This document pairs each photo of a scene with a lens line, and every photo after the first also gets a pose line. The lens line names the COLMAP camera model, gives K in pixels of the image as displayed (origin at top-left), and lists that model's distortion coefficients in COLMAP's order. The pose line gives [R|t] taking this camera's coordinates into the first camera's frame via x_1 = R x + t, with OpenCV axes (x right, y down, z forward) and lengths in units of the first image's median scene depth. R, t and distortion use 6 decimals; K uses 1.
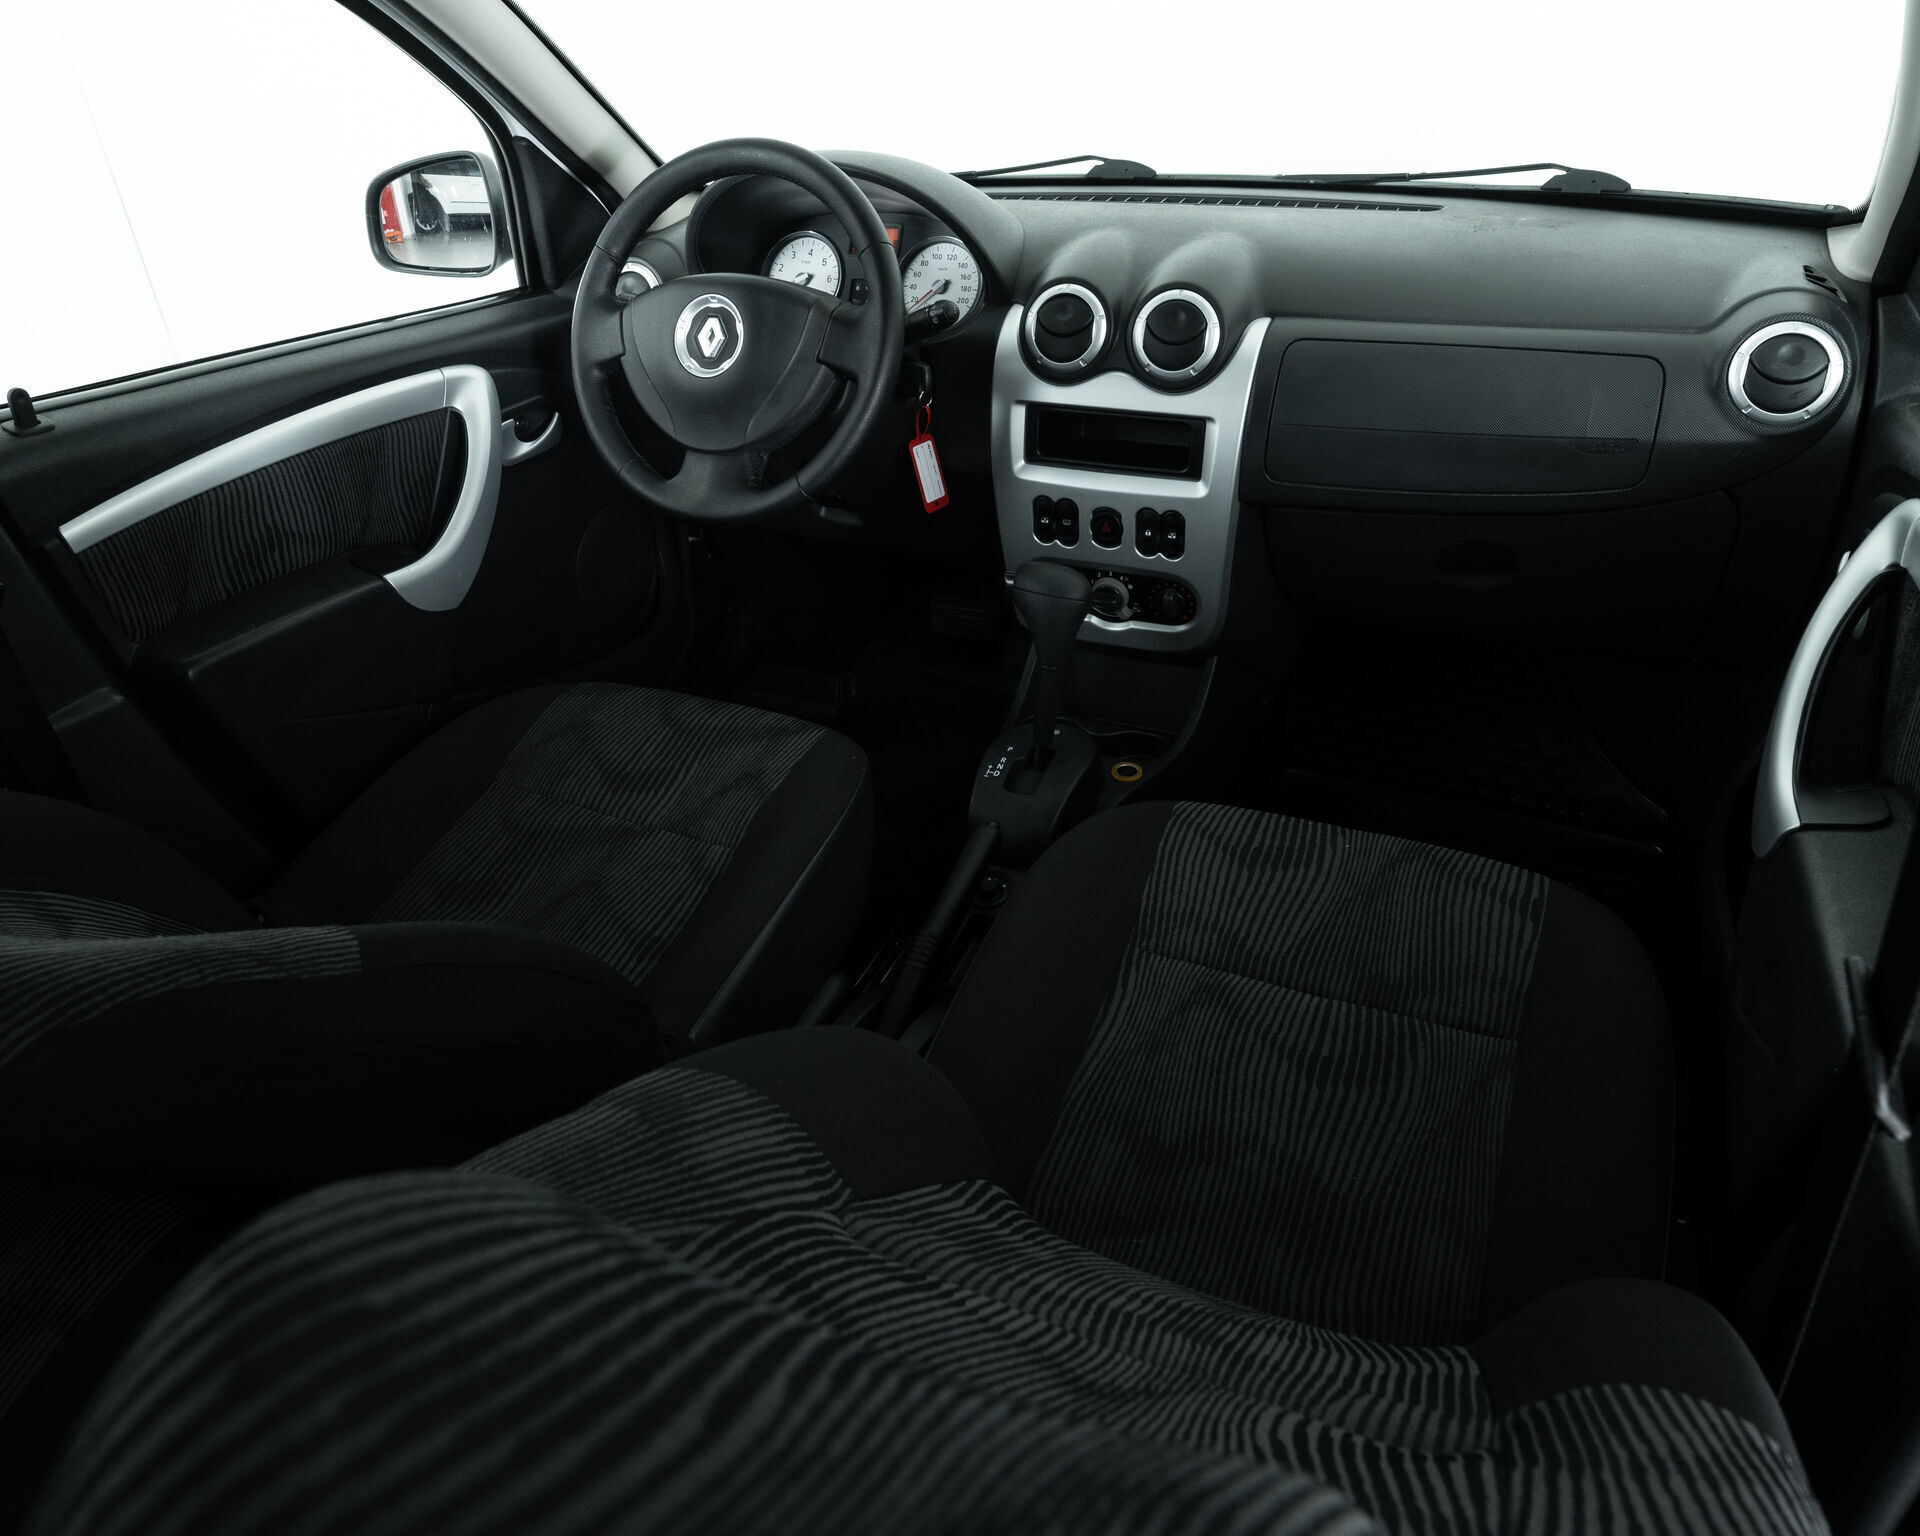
lens RADIAL K [[1341.7, 0, 946.0], [0, 1341.7, 760.6], [0, 0, 1]] dist [-0.017951, -0.001965]
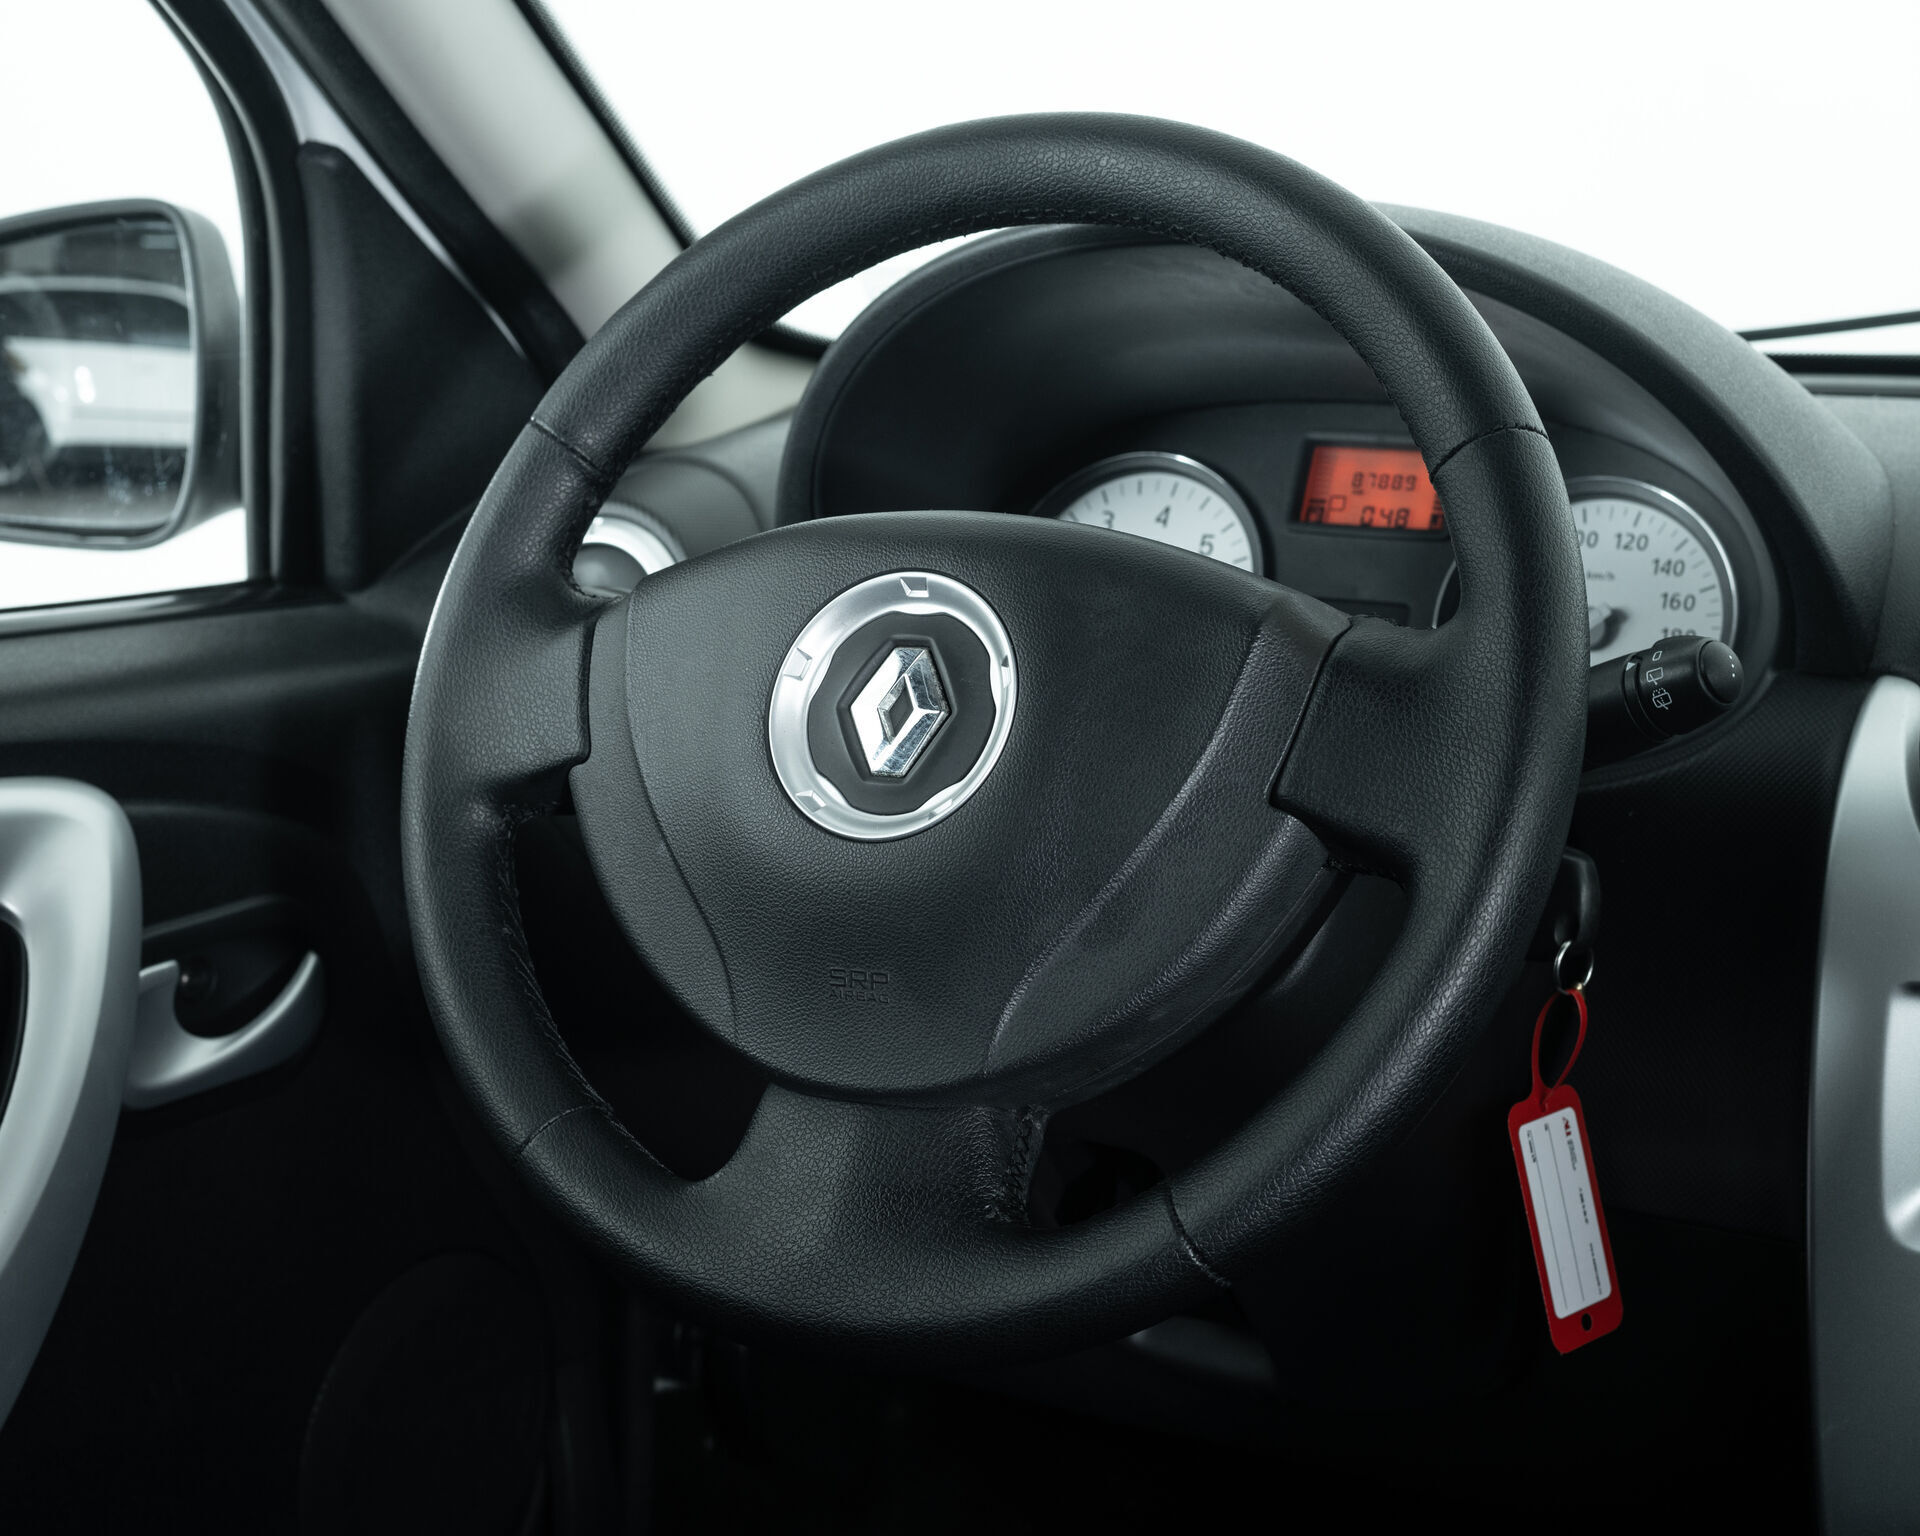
lens RADIAL K [[3467.2, 0, 960.0], [0, 3467.2, 768.0], [0, 0, 1]] dist [-0.103144, -0.155461]
pose [[0.996363, 0.052053, -0.067462, -0.105515], [-0.071872, 0.938676, -0.337228, -0.048424], [0.045772, 0.340850, 0.939003, 0.282623]]
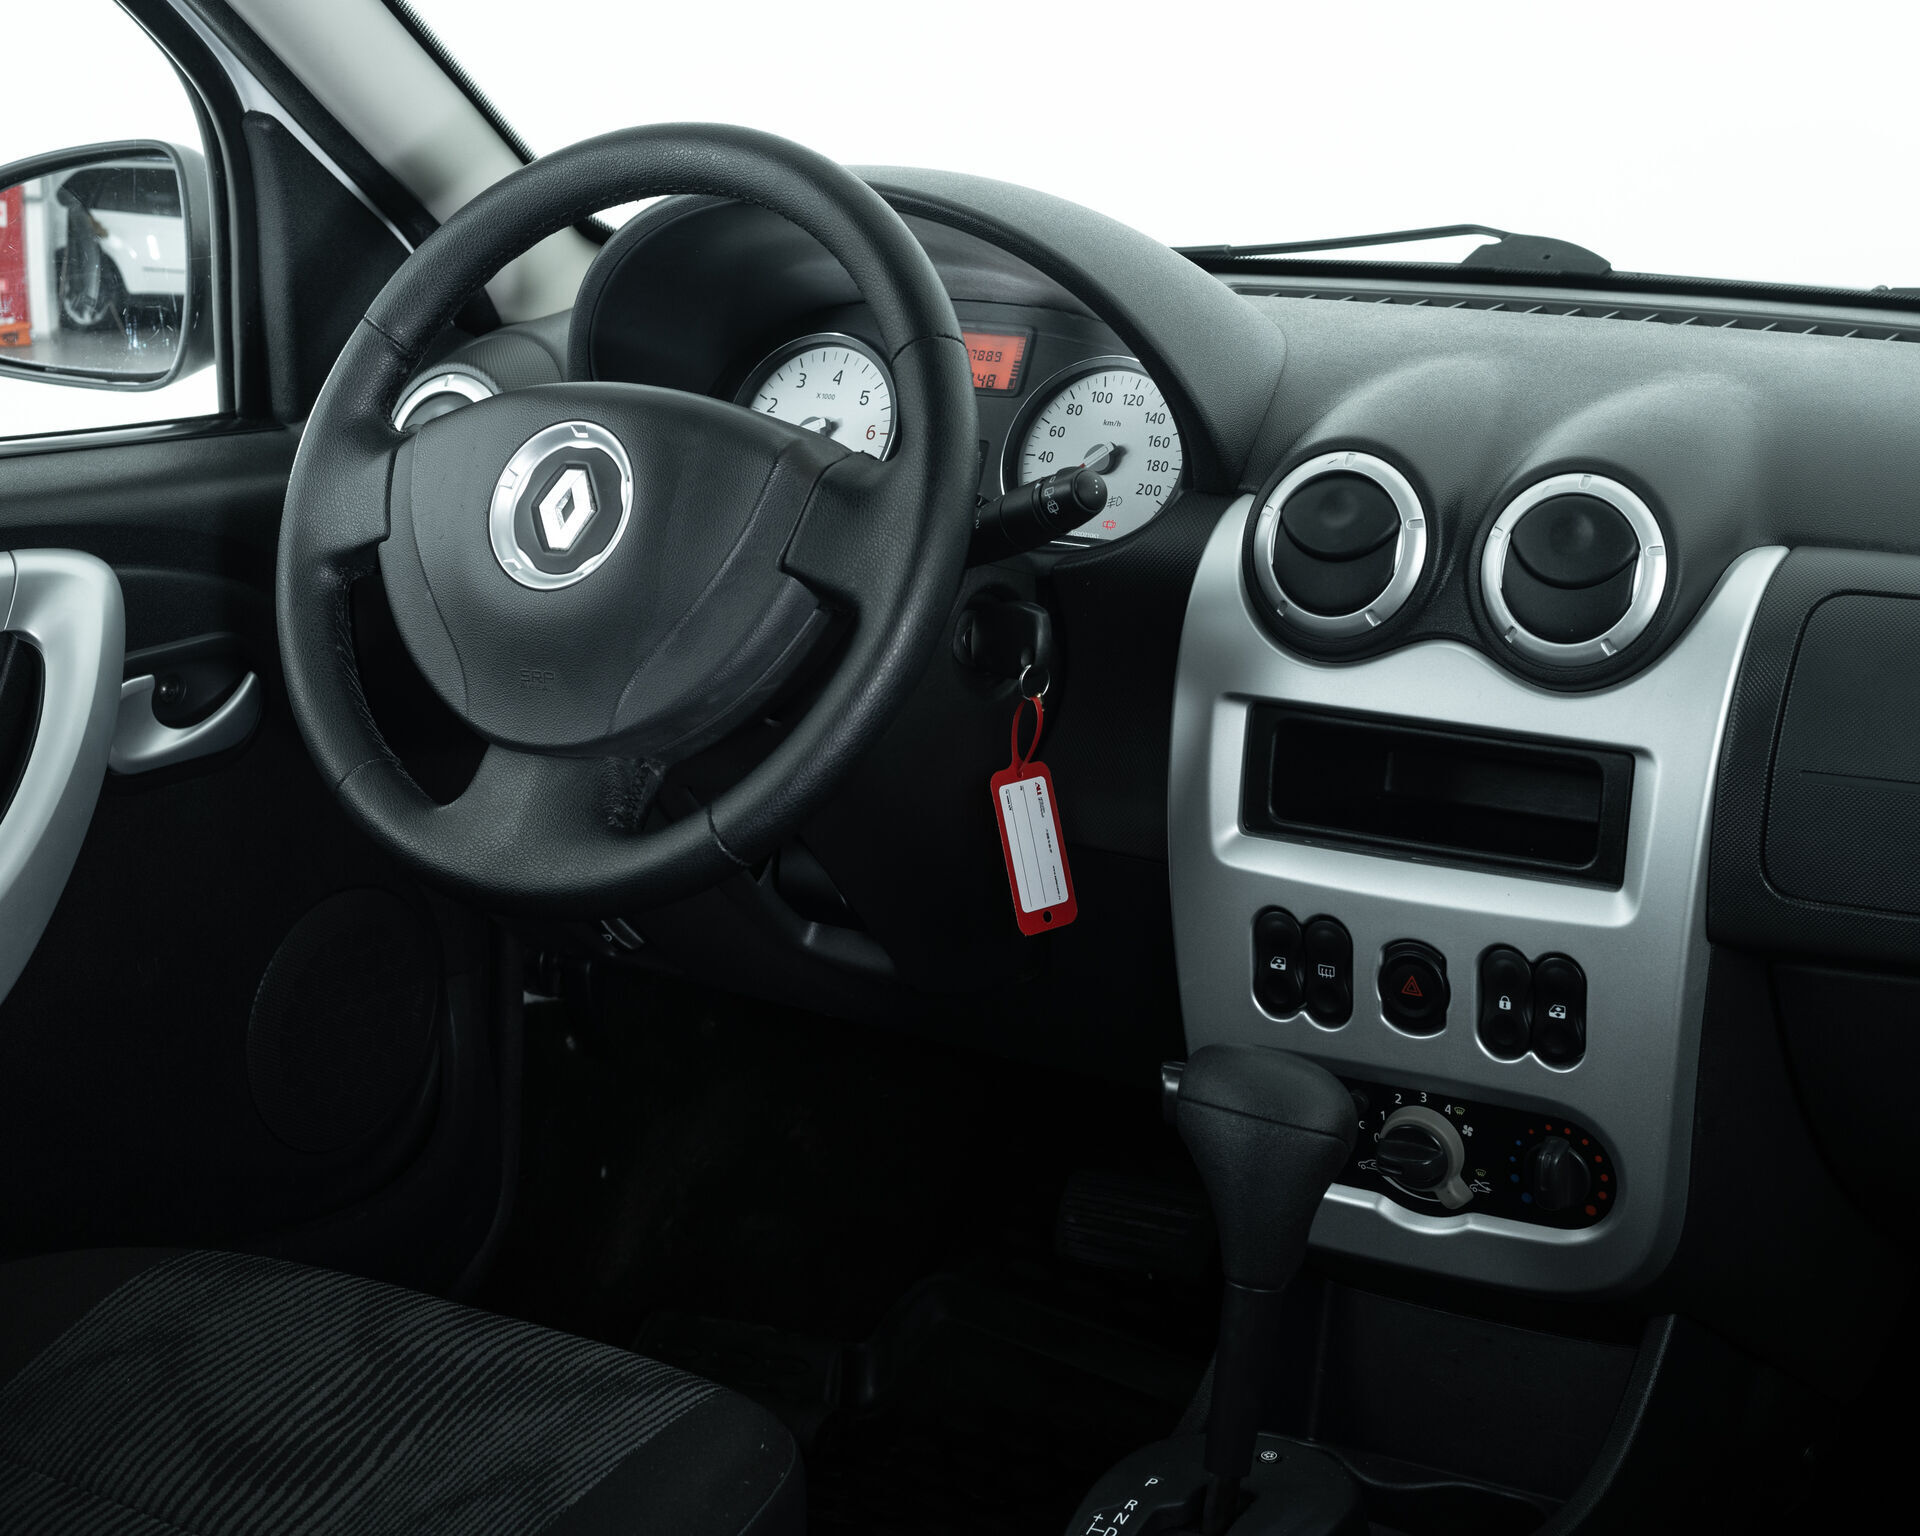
lens RADIAL K [[3423.6, 0, 1038.9], [0, 3423.6, 768.0], [0, 0, 1]] dist [-0.107005, 0.041686]
pose [[0.993436, 0.070442, -0.090126, 0.096215], [-0.093225, 0.955150, -0.281064, 0.083544], [0.066286, 0.287621, 0.955448, -0.090993]]
